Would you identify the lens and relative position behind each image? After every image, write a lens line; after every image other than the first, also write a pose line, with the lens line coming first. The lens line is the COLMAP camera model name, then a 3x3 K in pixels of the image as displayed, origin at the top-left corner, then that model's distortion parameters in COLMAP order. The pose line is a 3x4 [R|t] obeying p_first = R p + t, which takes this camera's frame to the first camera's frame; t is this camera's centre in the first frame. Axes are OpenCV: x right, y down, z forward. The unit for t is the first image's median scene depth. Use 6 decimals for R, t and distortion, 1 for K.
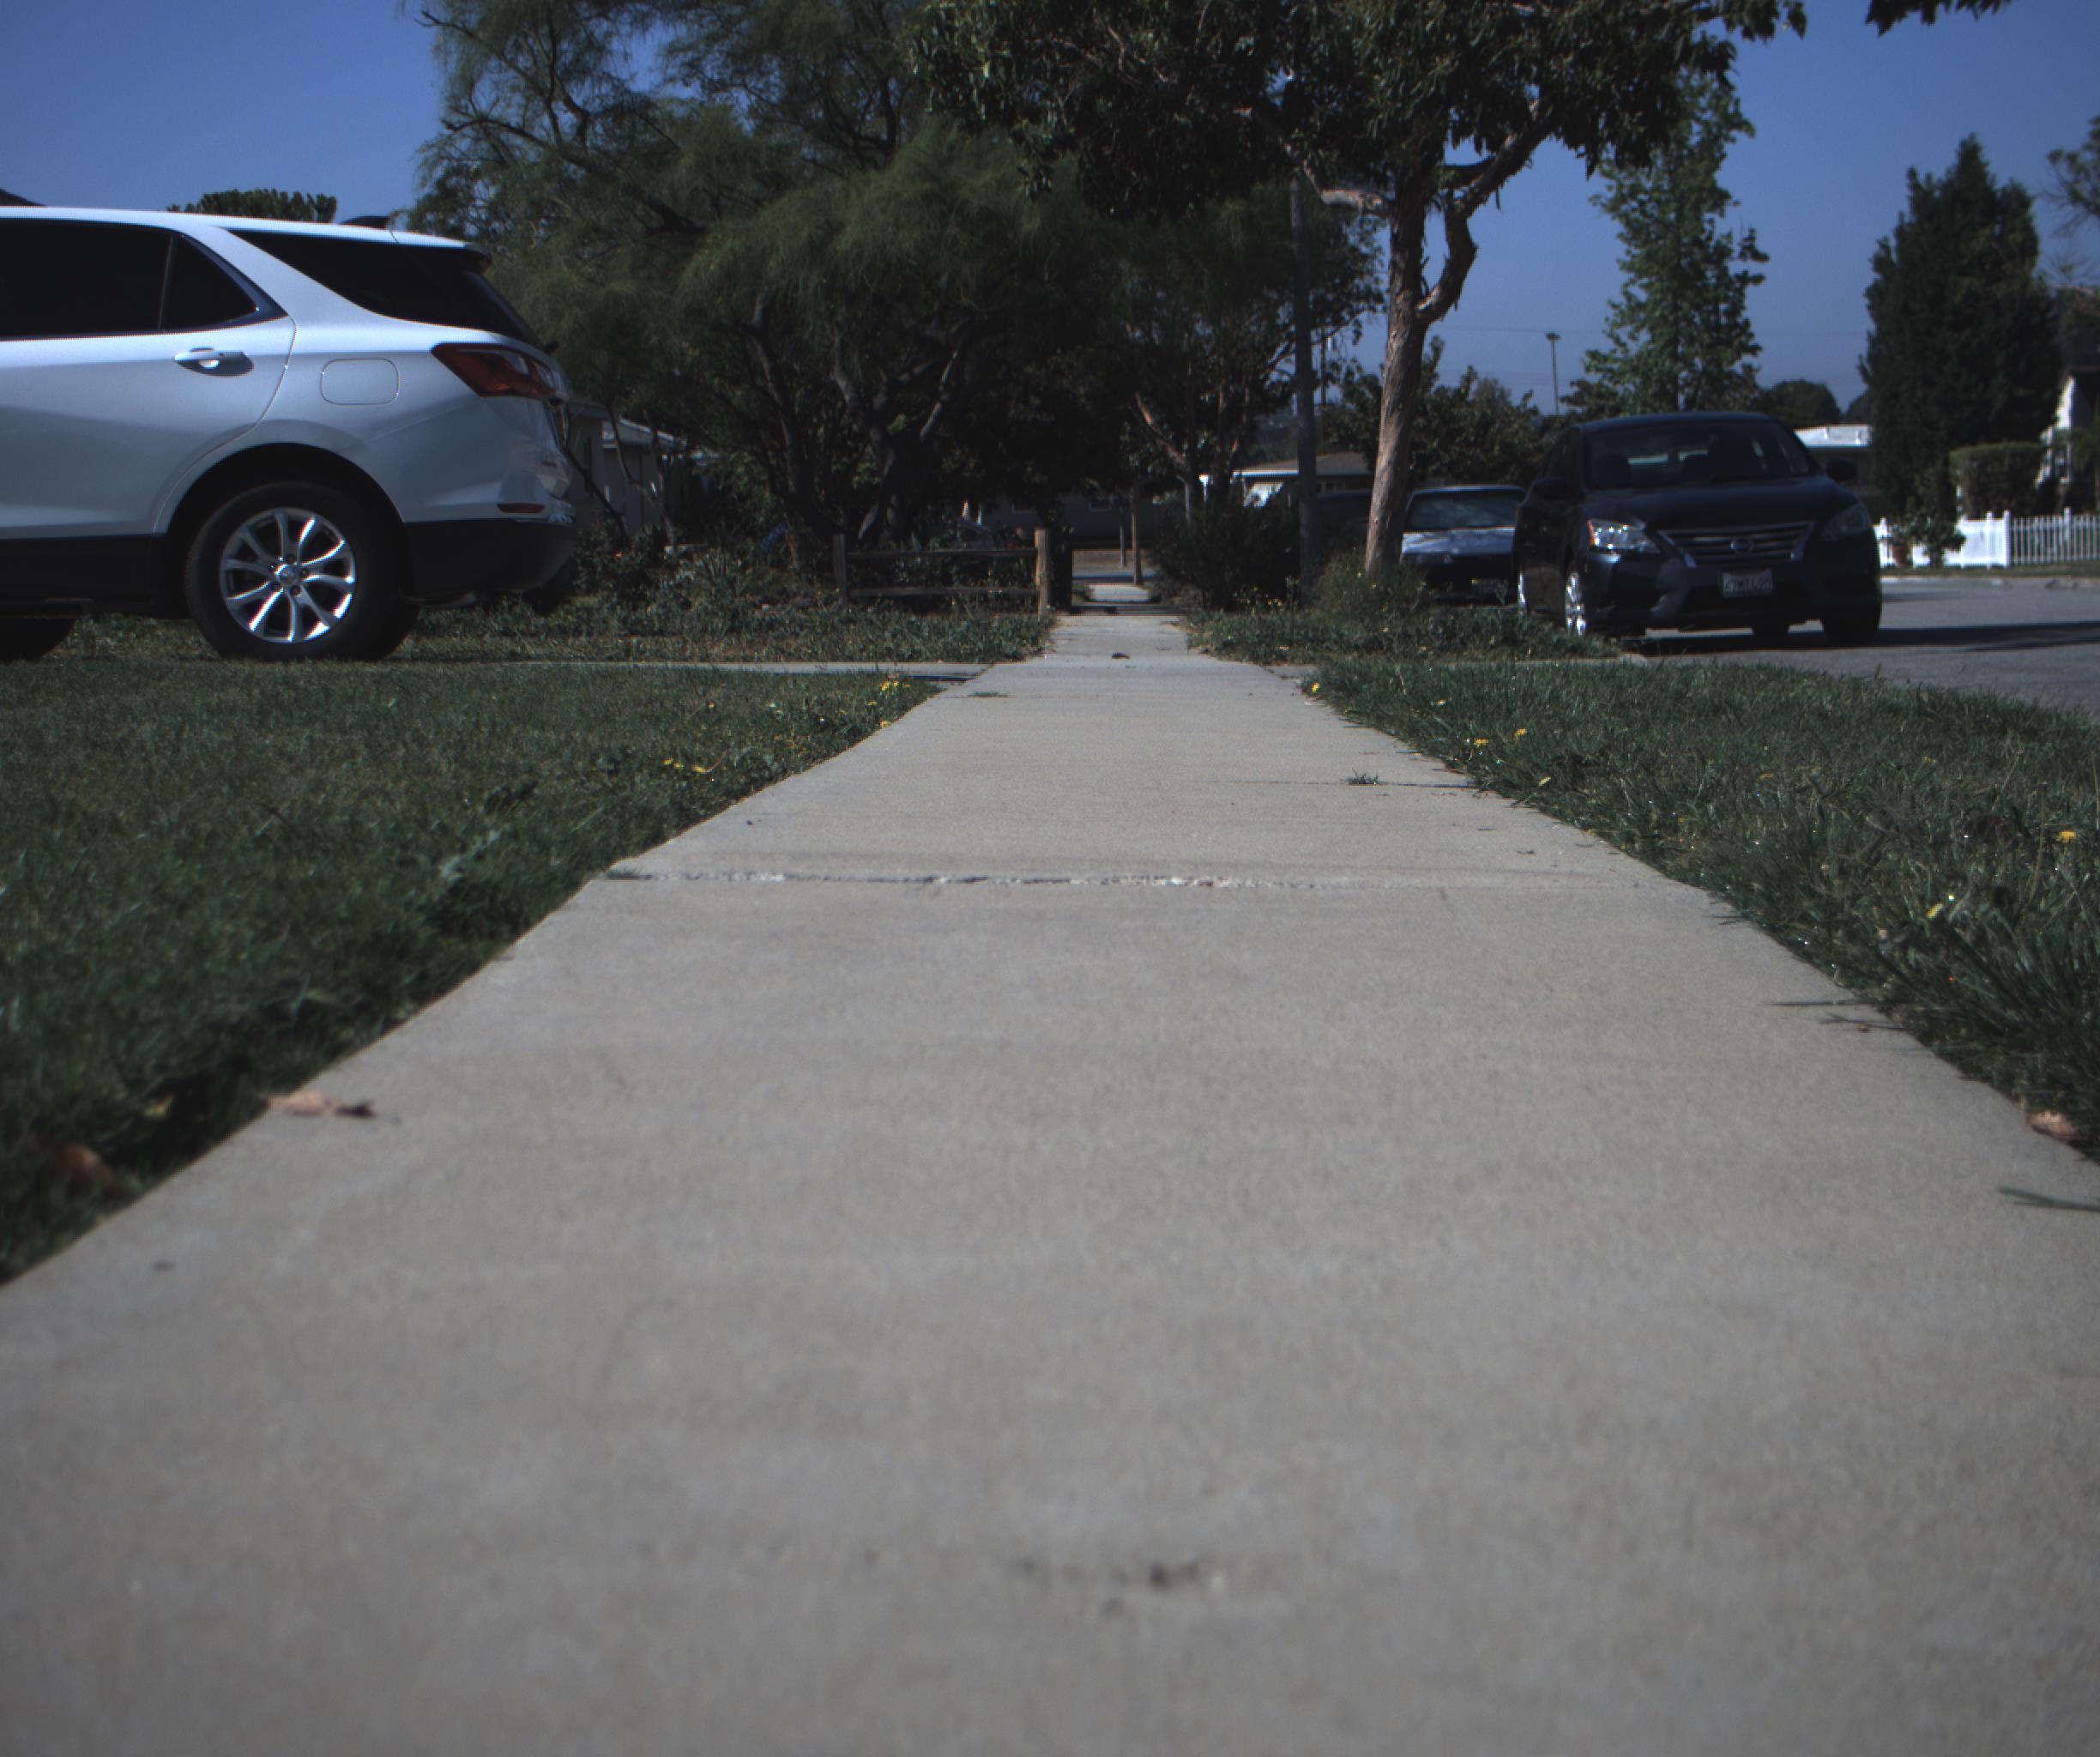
lens RADIAL K [[3944.0, 0, 1029.5], [0, 3944.0, 842.6], [0, 0, 1]] dist [-0.167768, 0.904921]
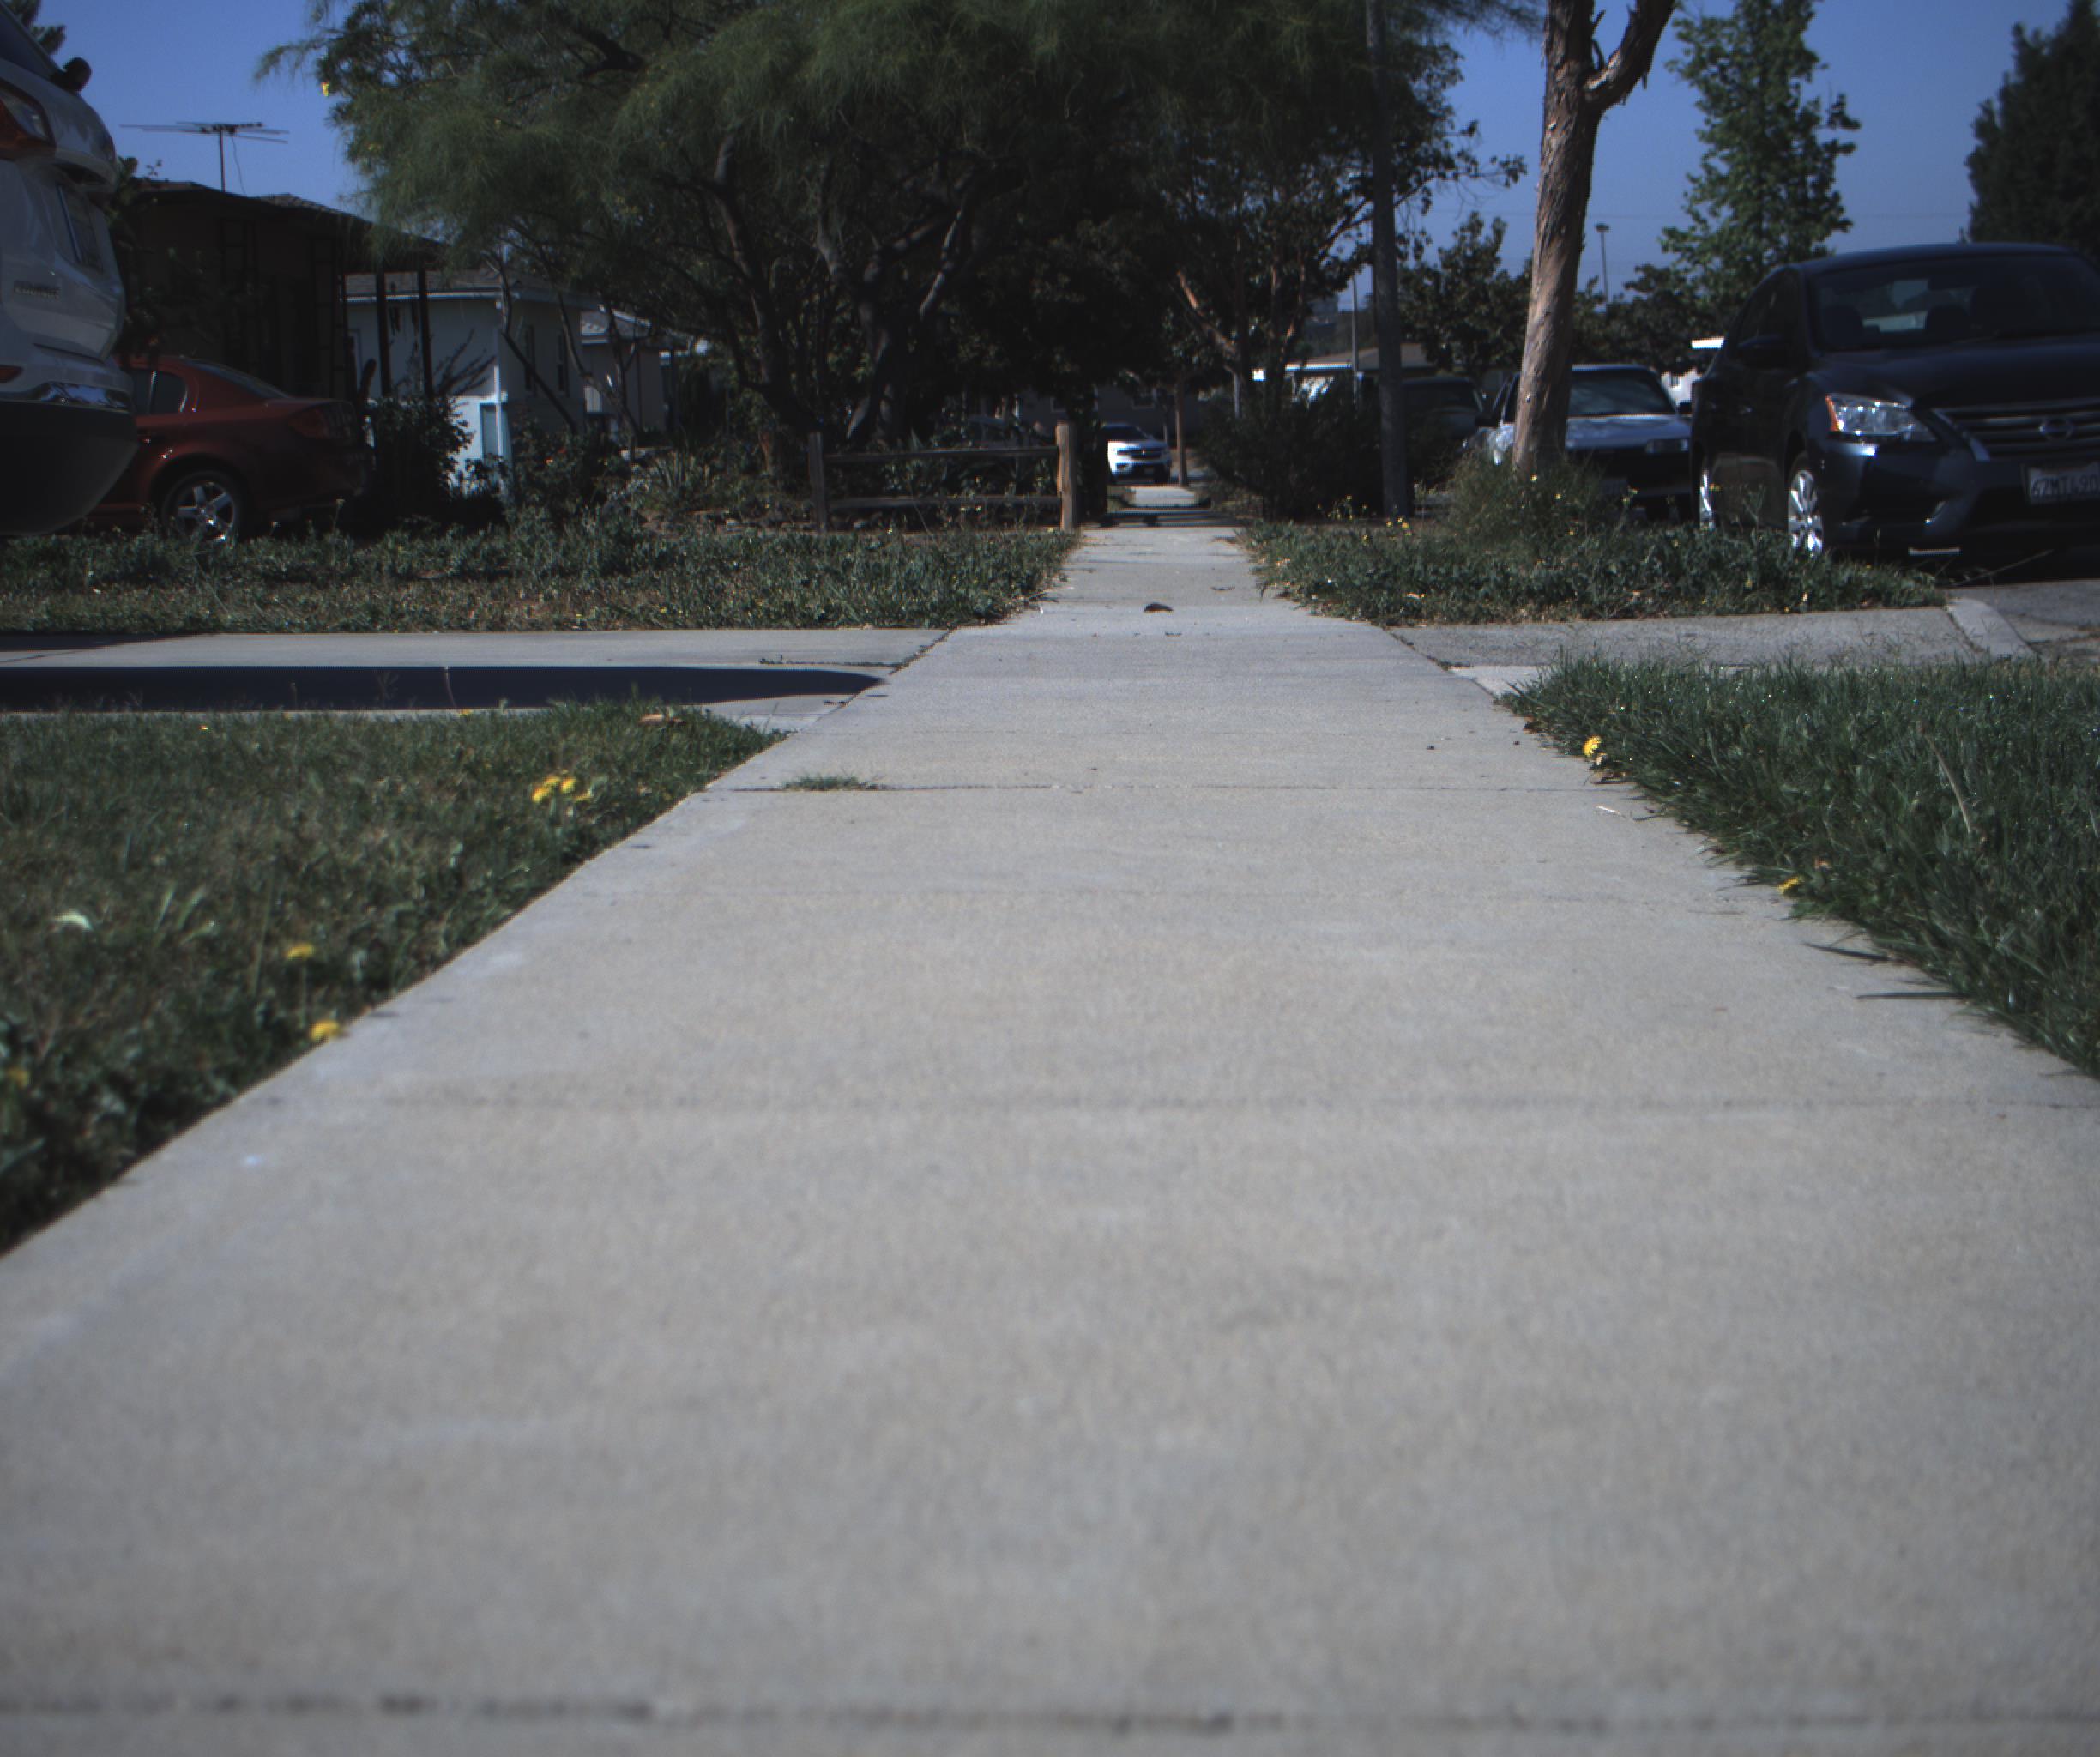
lens RADIAL K [[3944.0, 0, 1029.5], [0, 3944.0, 842.6], [0, 0, 1]] dist [-0.167768, 0.904921]
pose [[0.999861, -0.010985, -0.012504, 0.004506], [0.011294, 0.999626, 0.024896, -0.011760], [0.012225, -0.025034, 0.999612, 0.164118]]
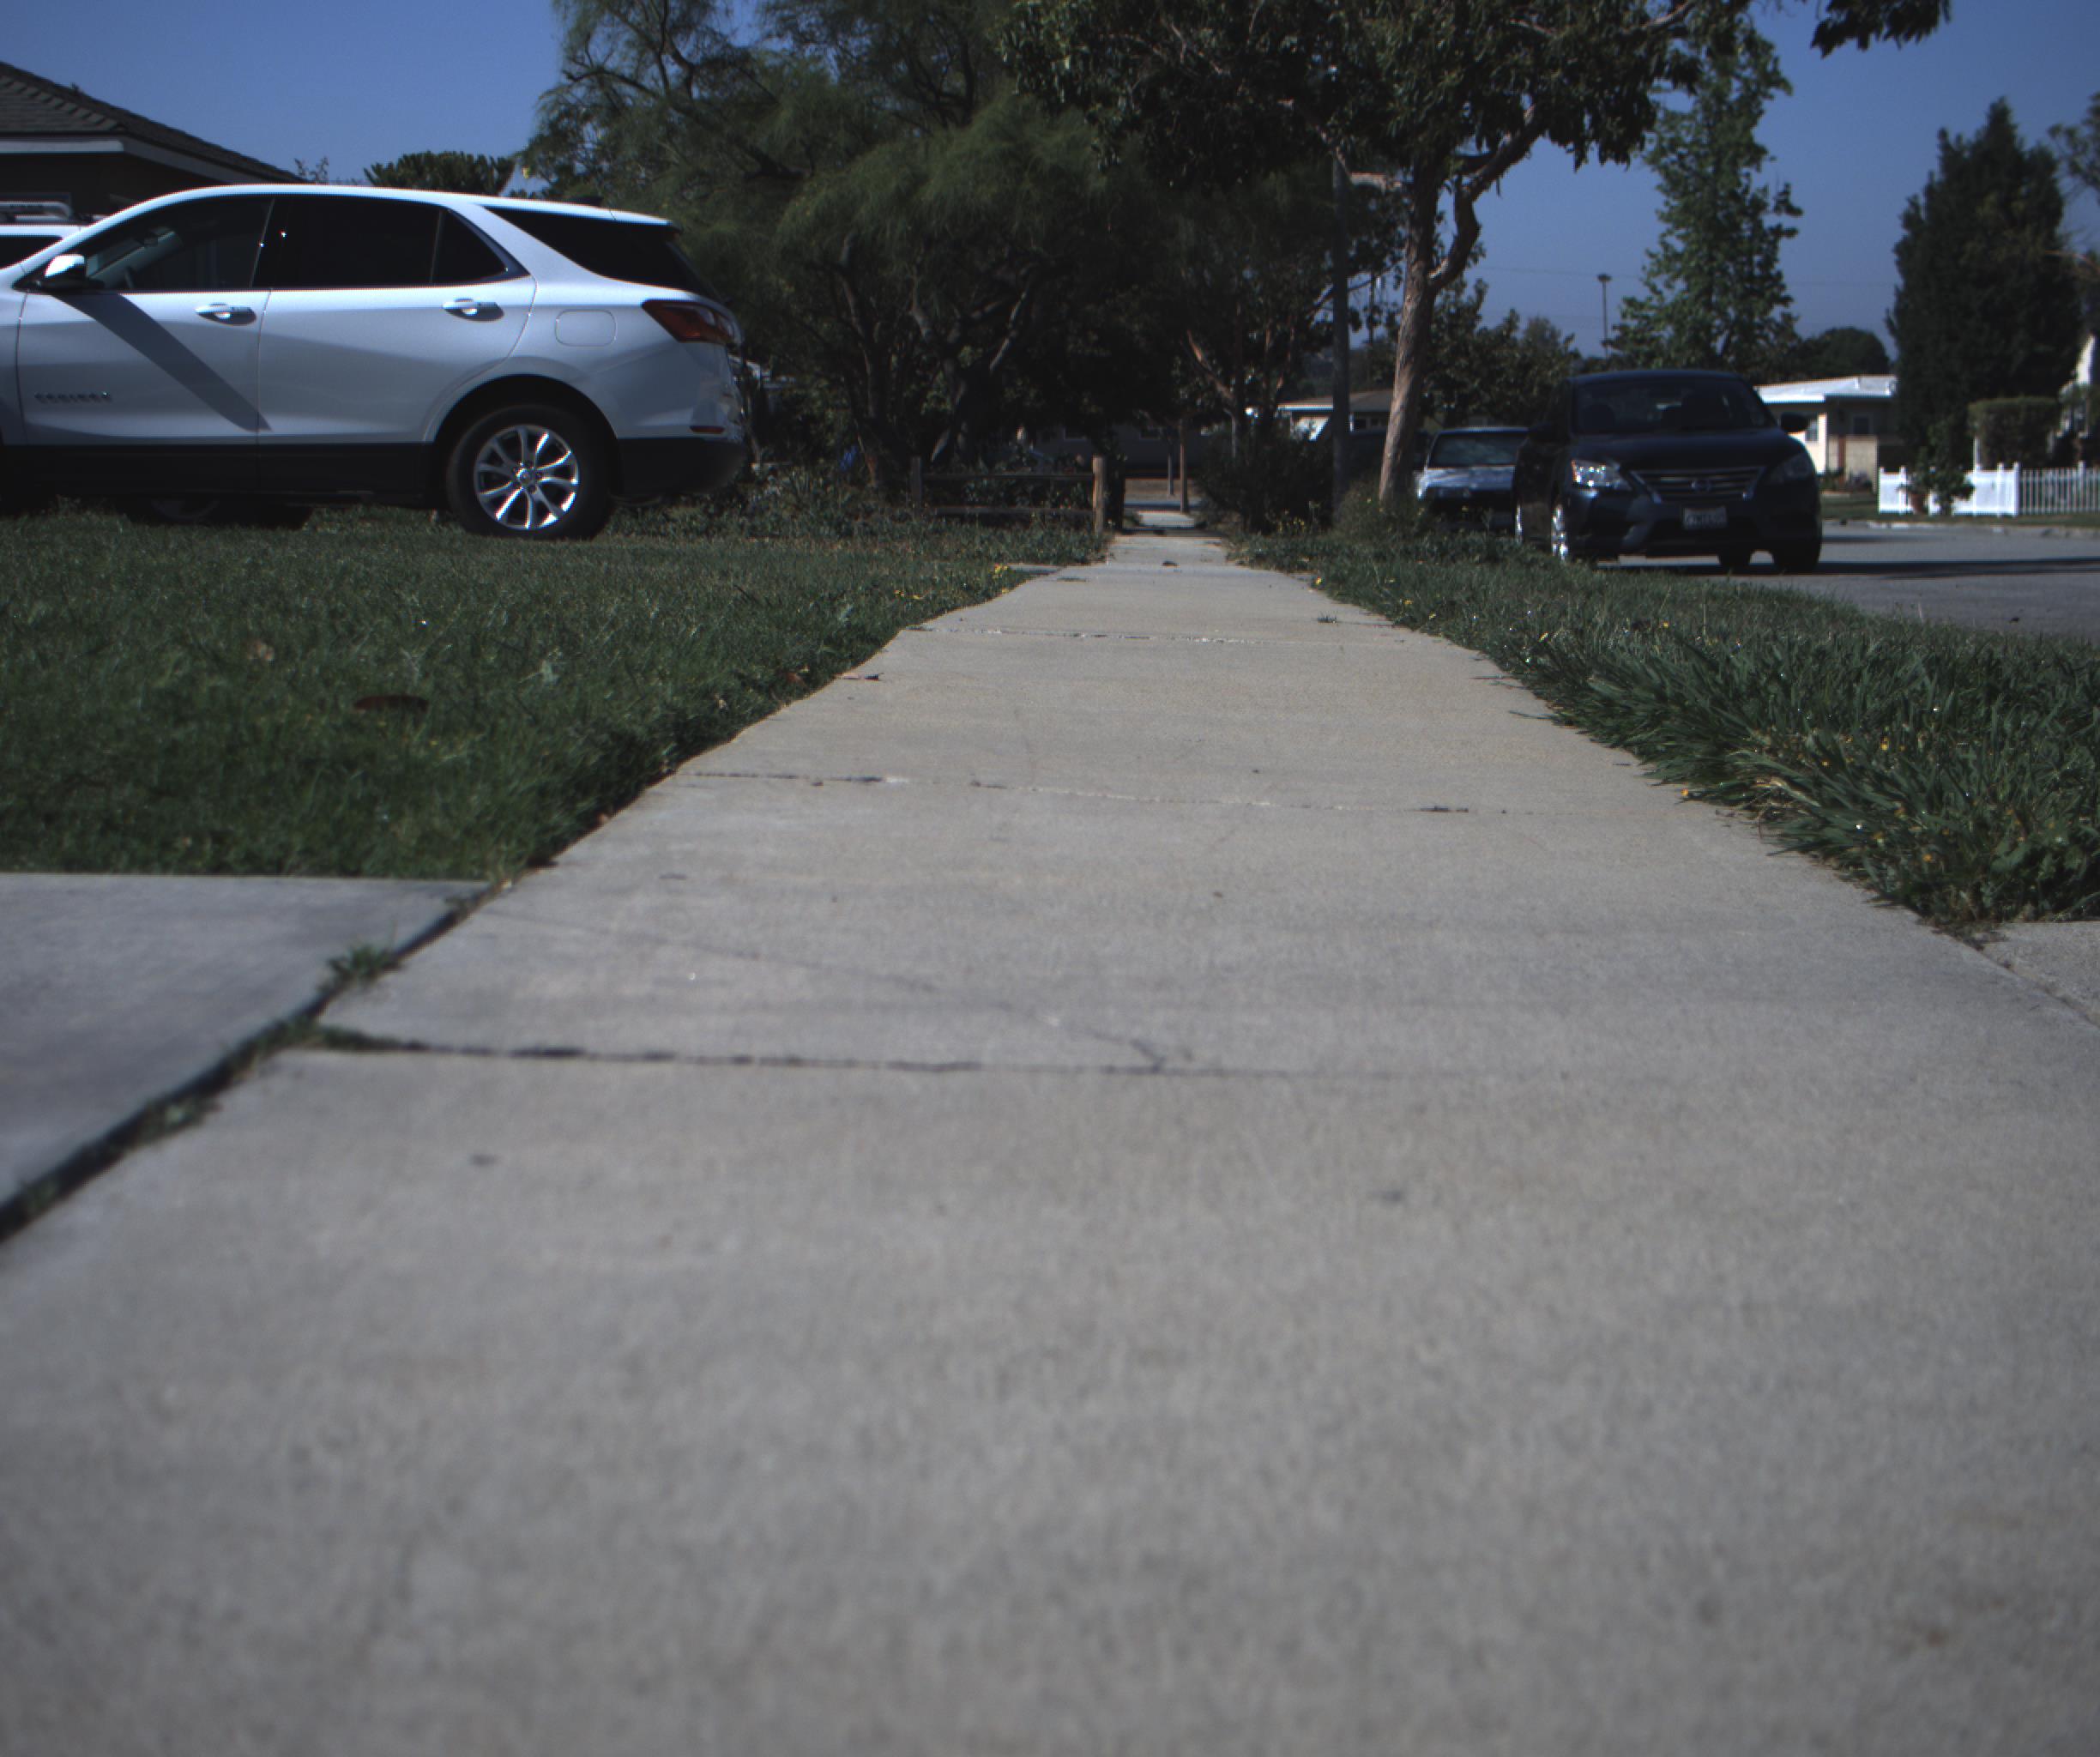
lens RADIAL K [[3944.0, 0, 1029.5], [0, 3944.0, 842.6], [0, 0, 1]] dist [-0.167768, 0.904921]
pose [[0.999621, 0.025838, -0.009526, -0.002787], [-0.025658, 0.999499, 0.018546, 0.007720], [0.010001, -0.018295, 0.999783, -0.094768]]
